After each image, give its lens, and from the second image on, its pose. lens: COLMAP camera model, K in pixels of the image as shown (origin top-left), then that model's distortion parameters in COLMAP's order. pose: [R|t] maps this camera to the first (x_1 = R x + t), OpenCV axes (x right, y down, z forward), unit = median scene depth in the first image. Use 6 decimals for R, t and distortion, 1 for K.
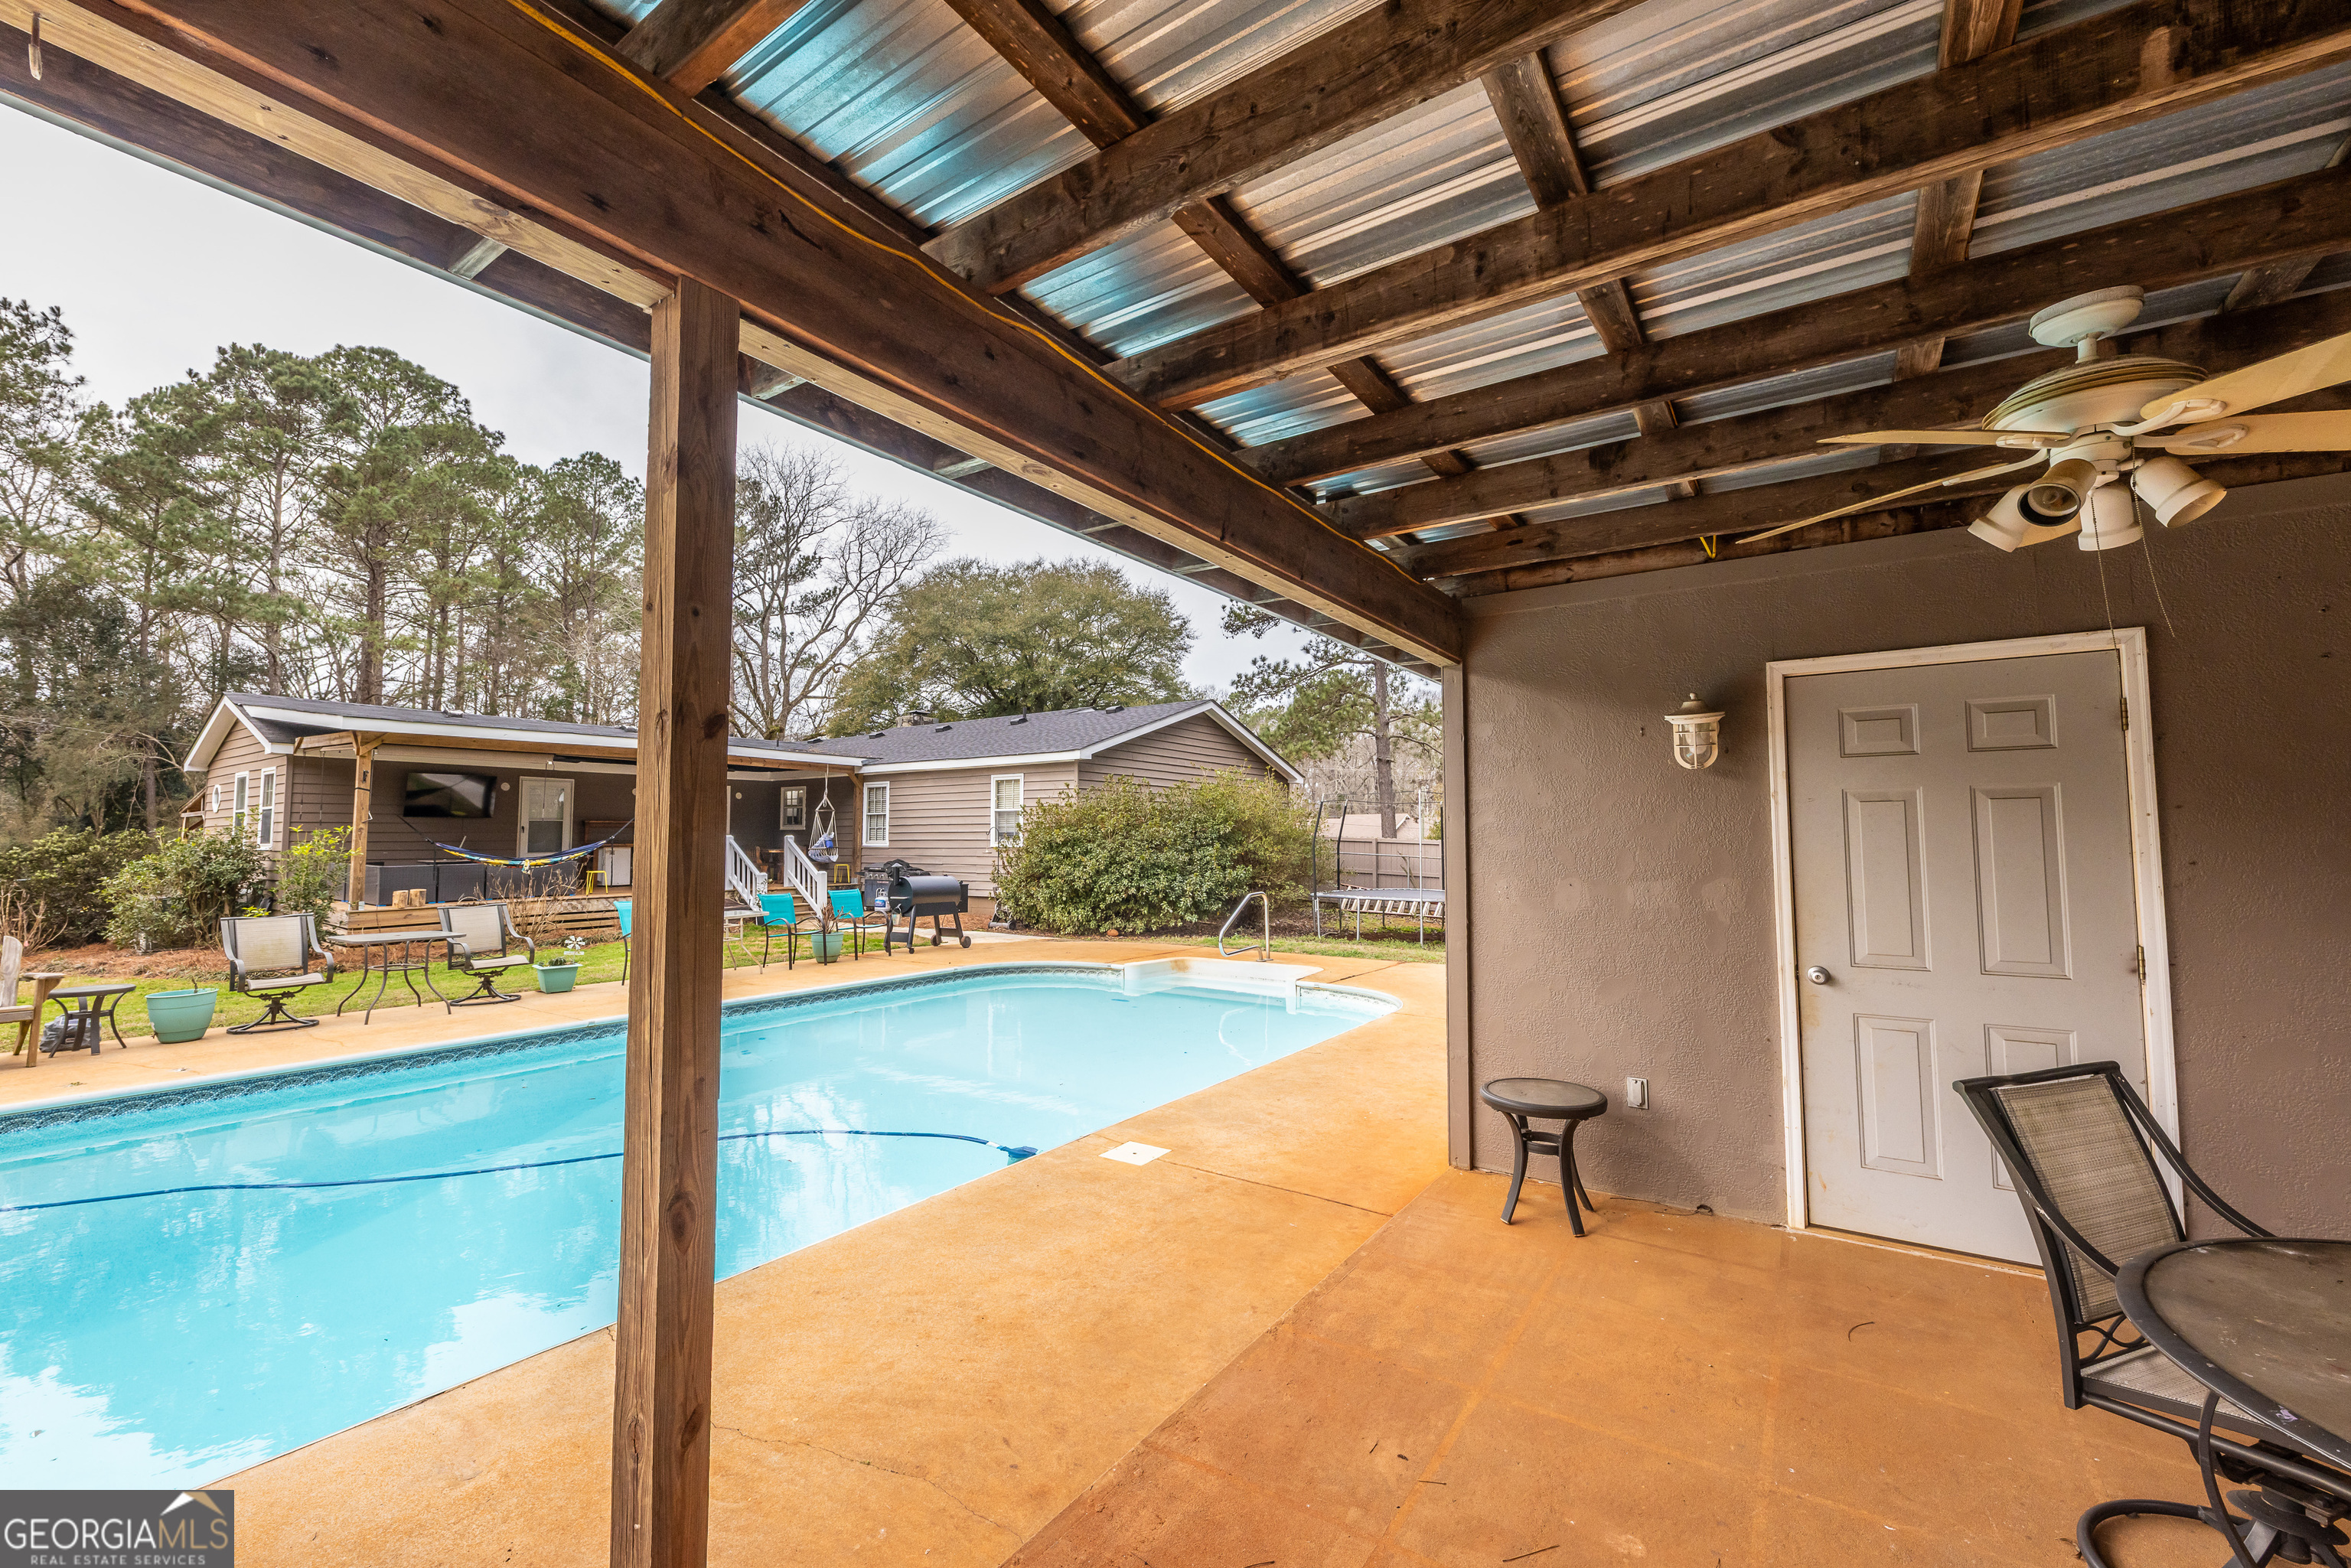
lens RADIAL K [[941.9, 0, 1164.0], [0, 941.9, 784.4], [0, 0, 1]] dist [0.013205, -0.007193]
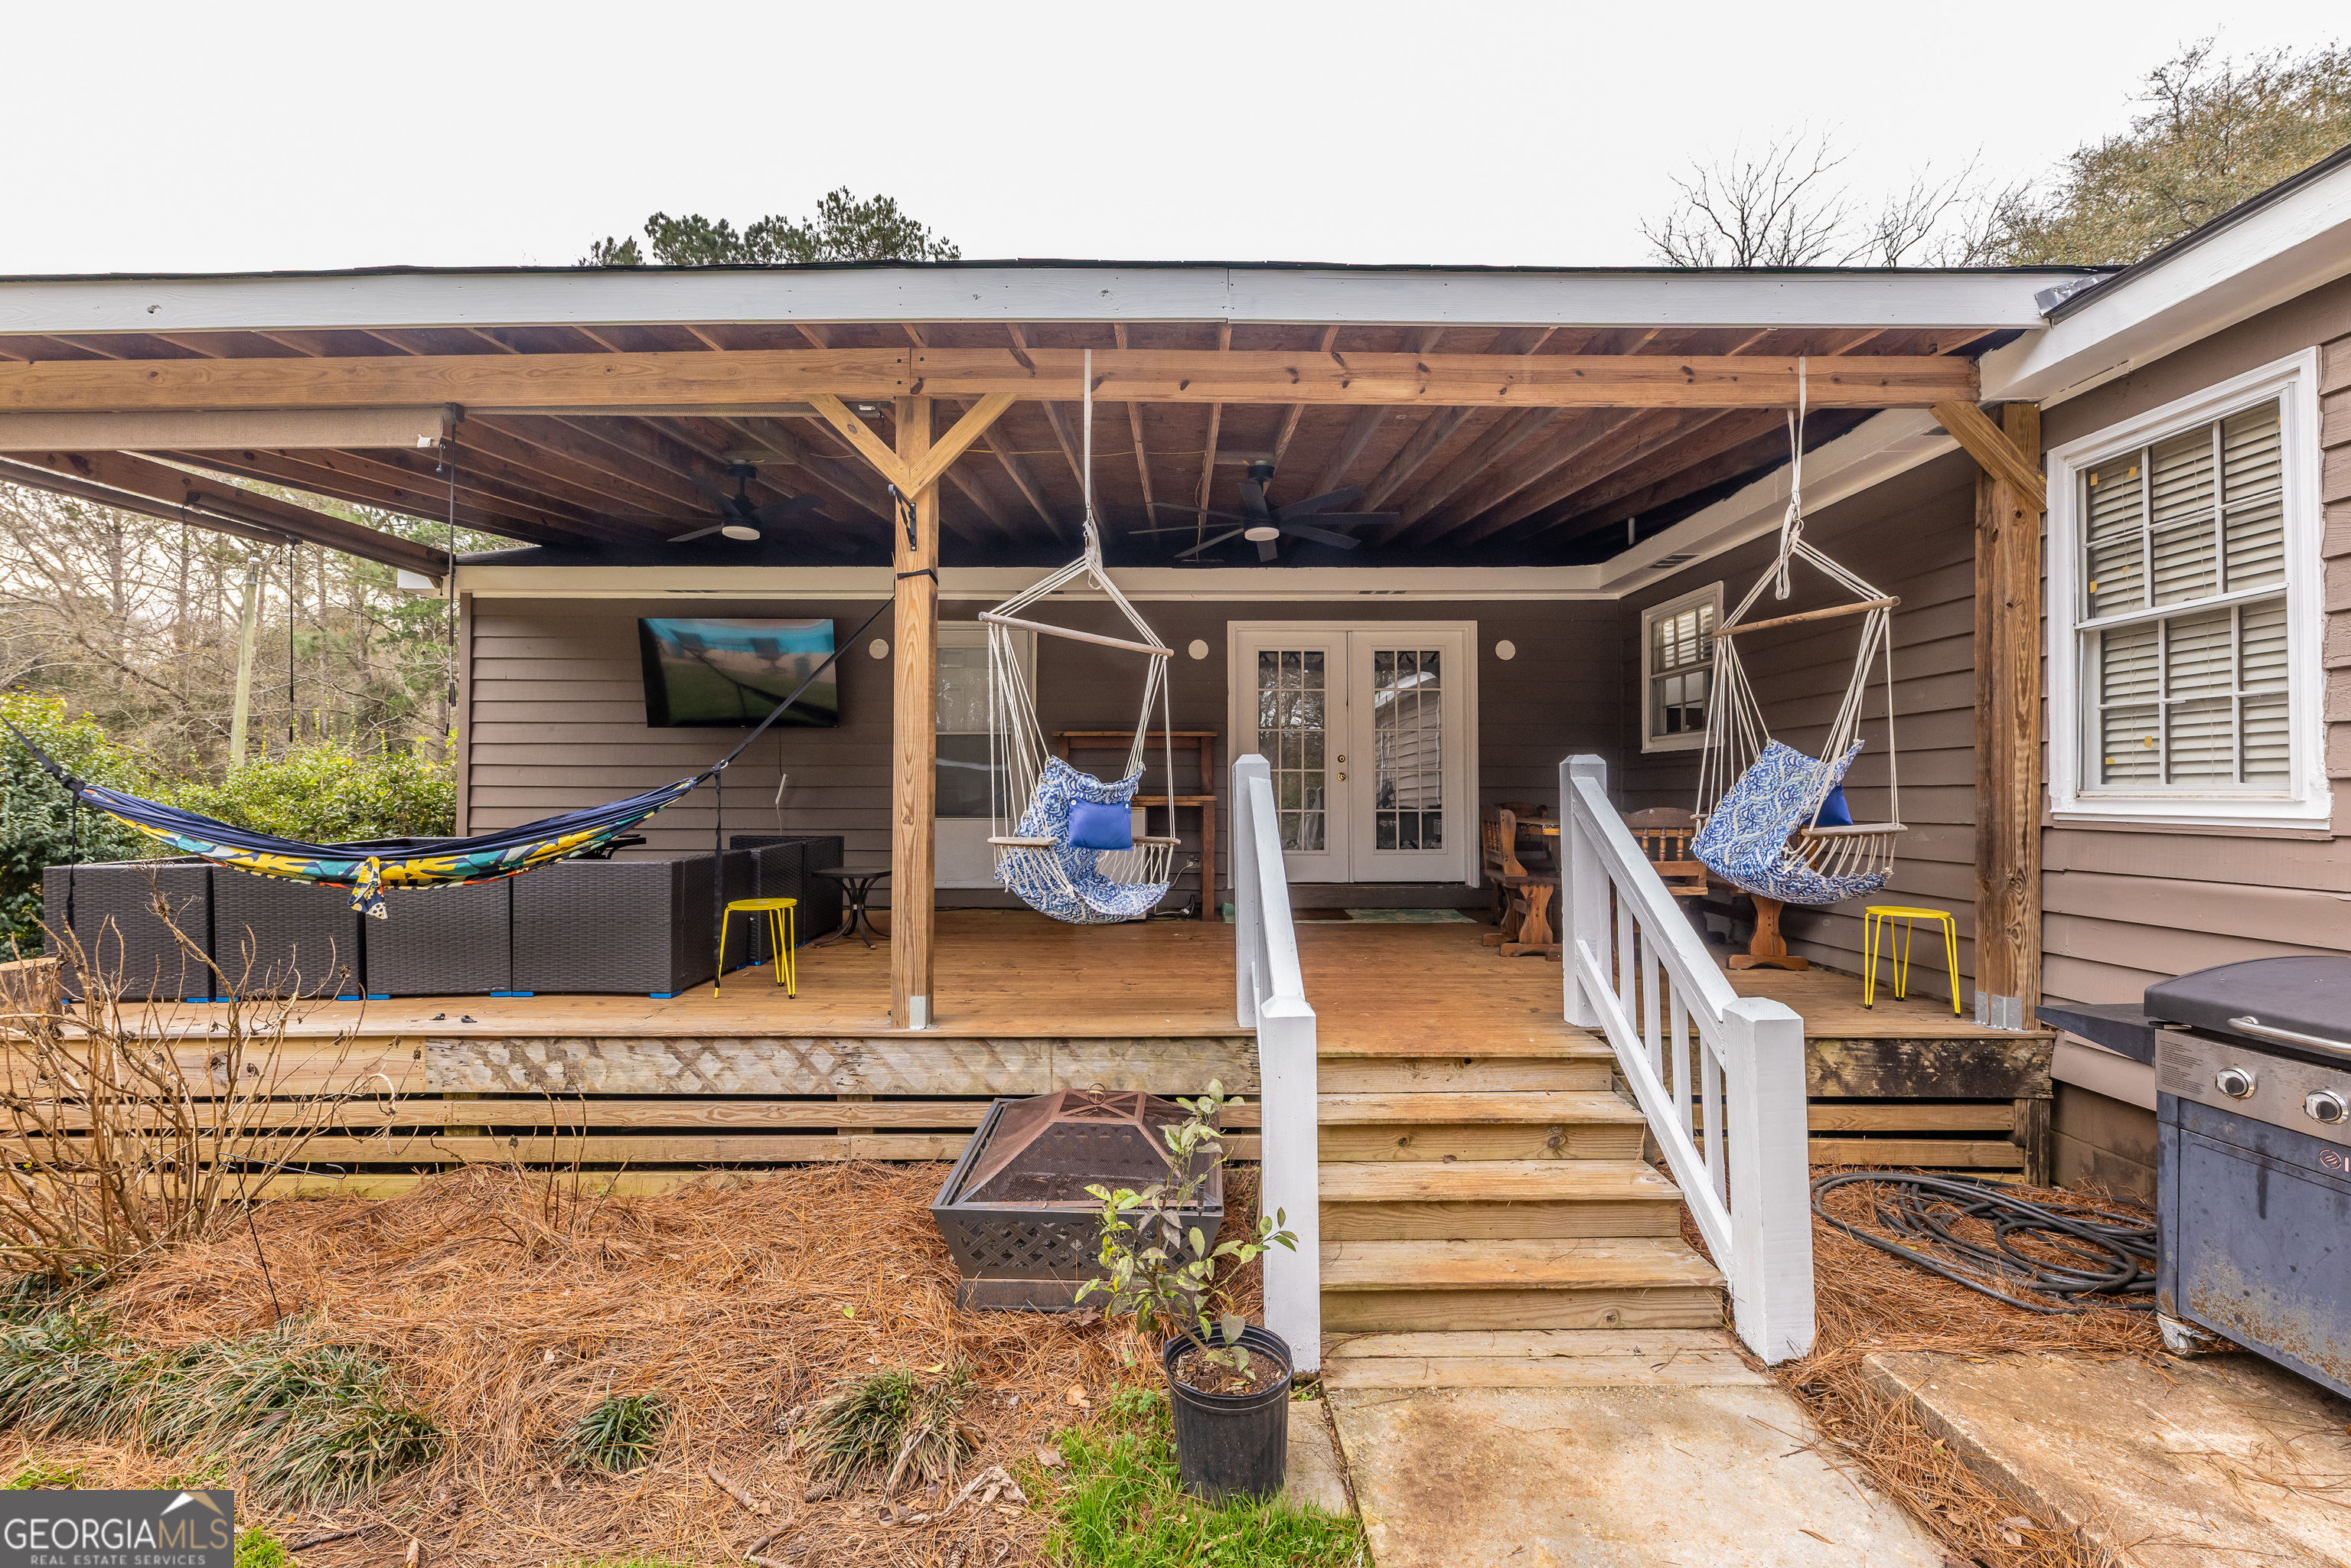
lens RADIAL K [[941.9, 0, 1164.0], [0, 941.9, 784.4], [0, 0, 1]] dist [0.013205, -0.007193]
pose [[0.568469, -0.007413, -0.822671, -0.270406], [0.044263, 0.998787, 0.021586, 0.048862], [0.821513, -0.048684, 0.568107, 0.770204]]
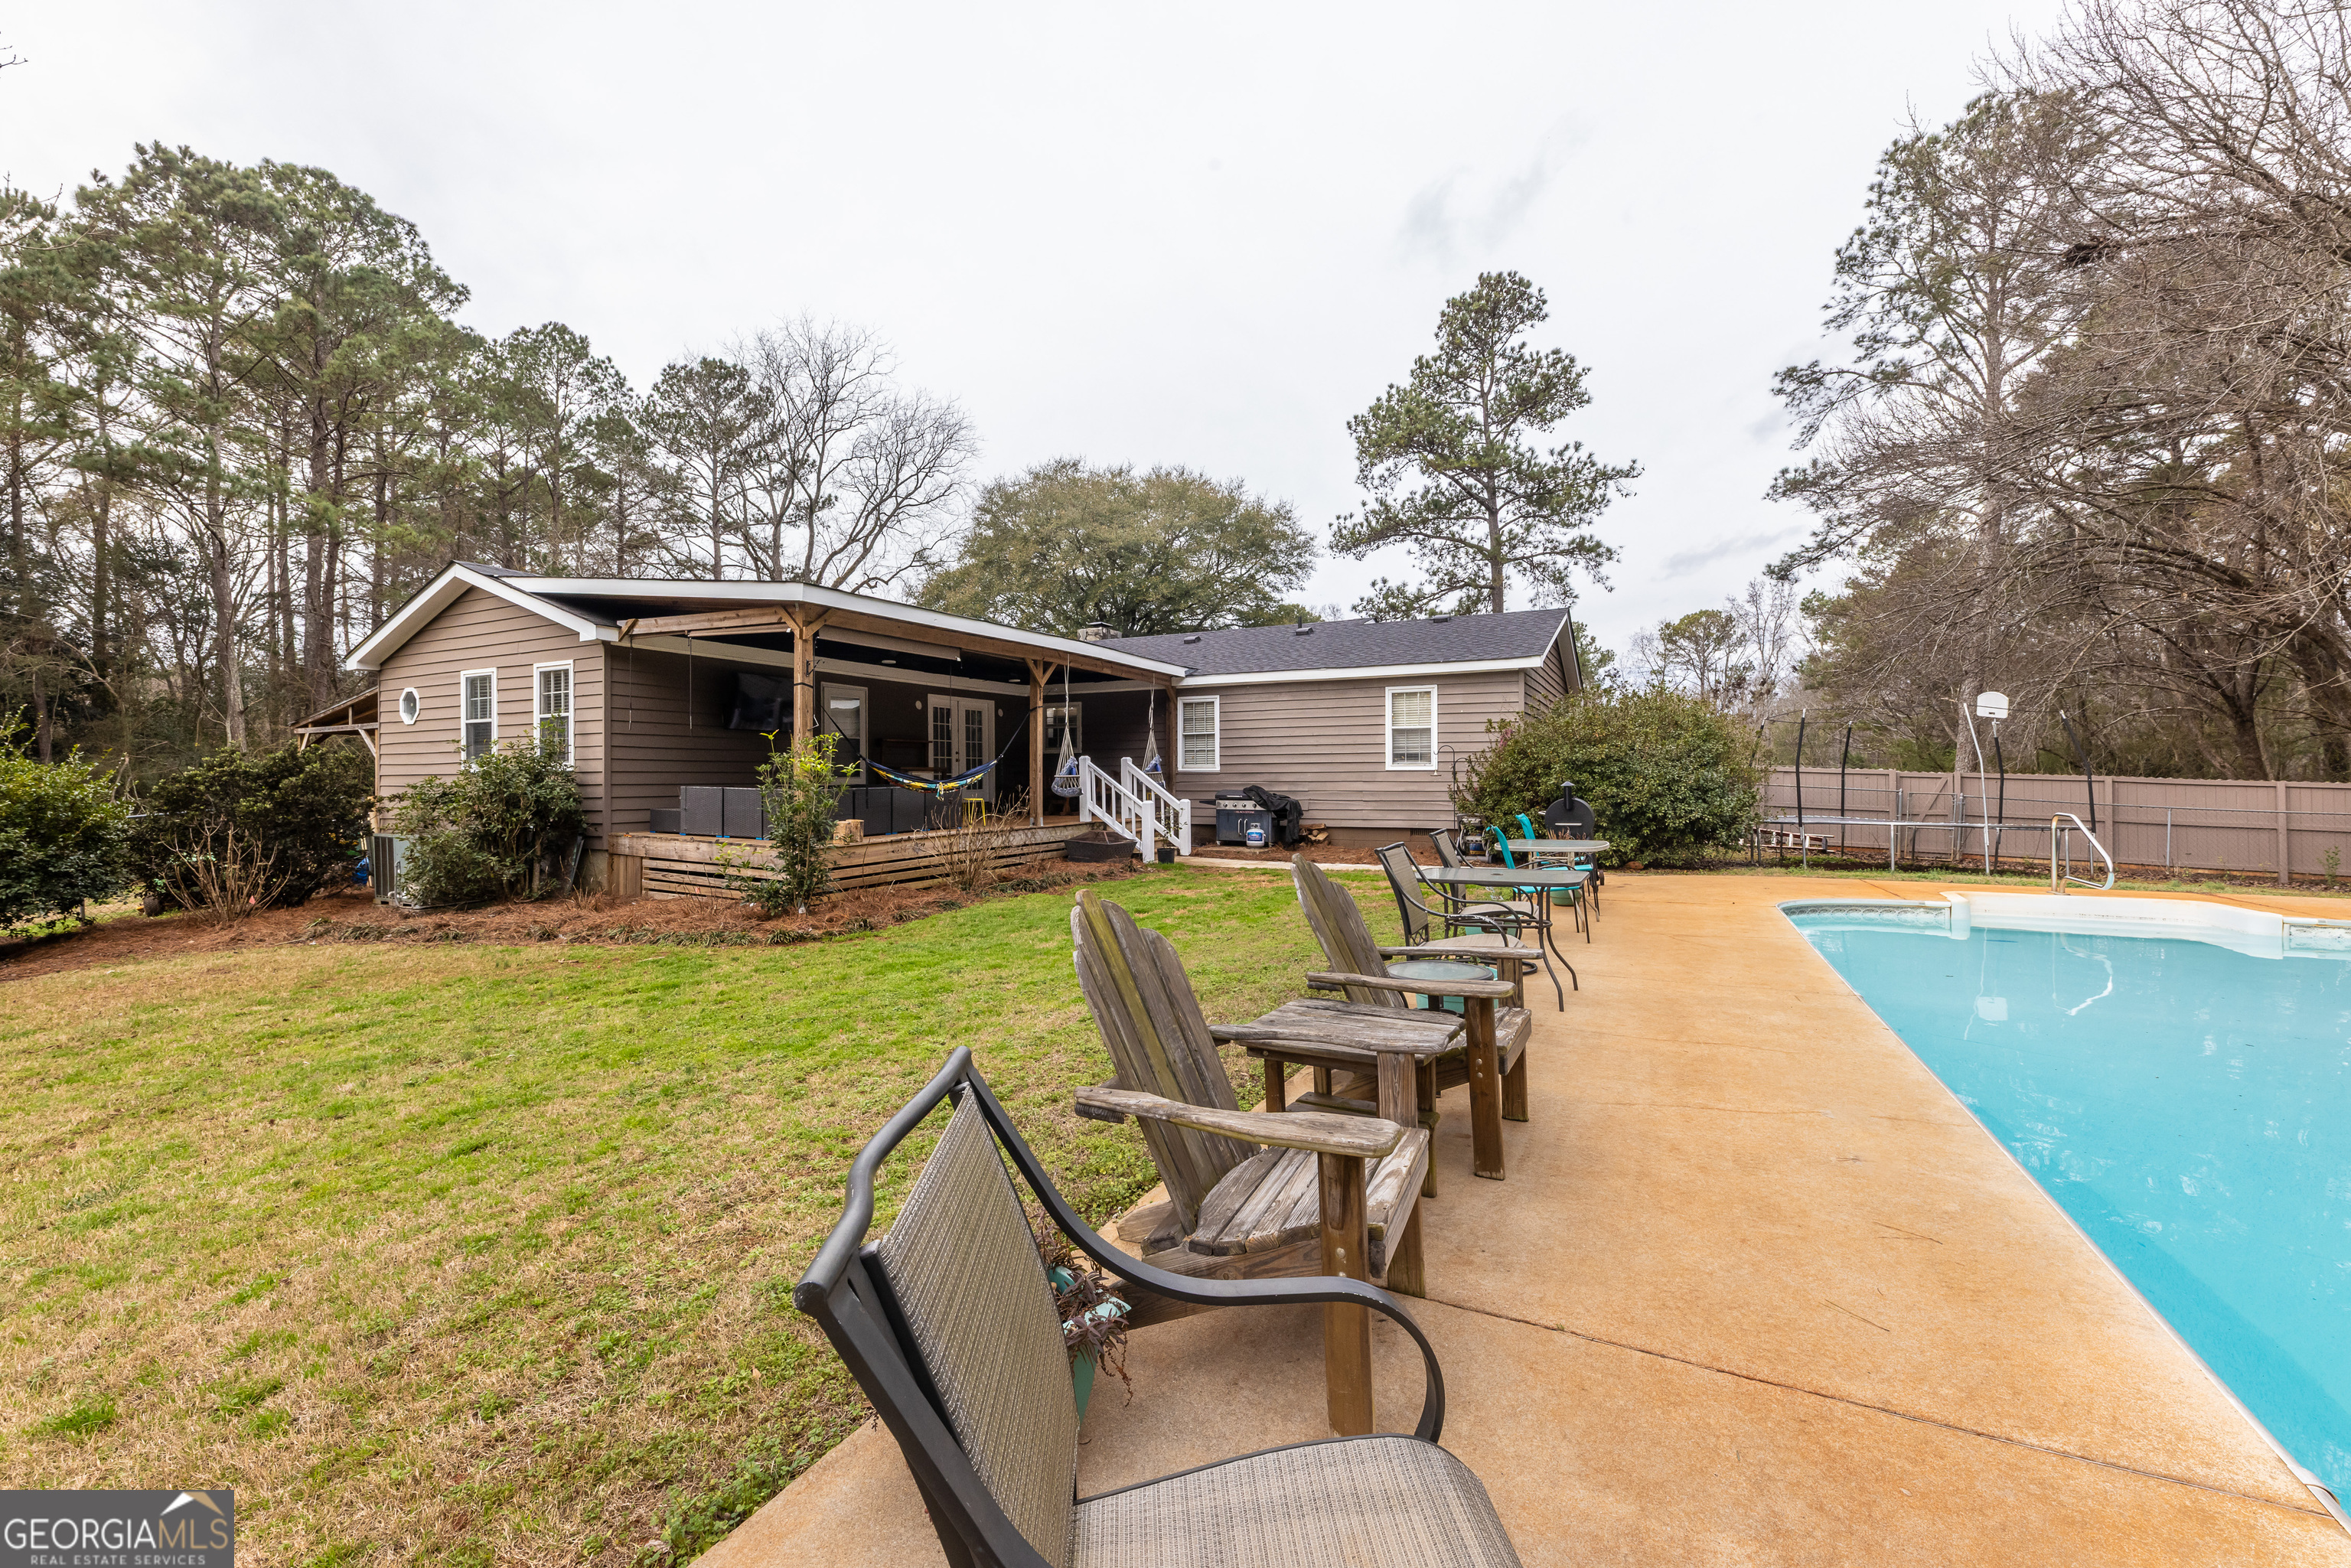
lens RADIAL K [[941.9, 0, 1164.0], [0, 941.9, 784.4], [0, 0, 1]] dist [0.013205, -0.007193]
pose [[0.992065, -0.001612, 0.125714, -0.441453], [-0.006408, 0.997970, 0.063368, 0.022904], [-0.125561, -0.063670, 0.990041, 0.149488]]
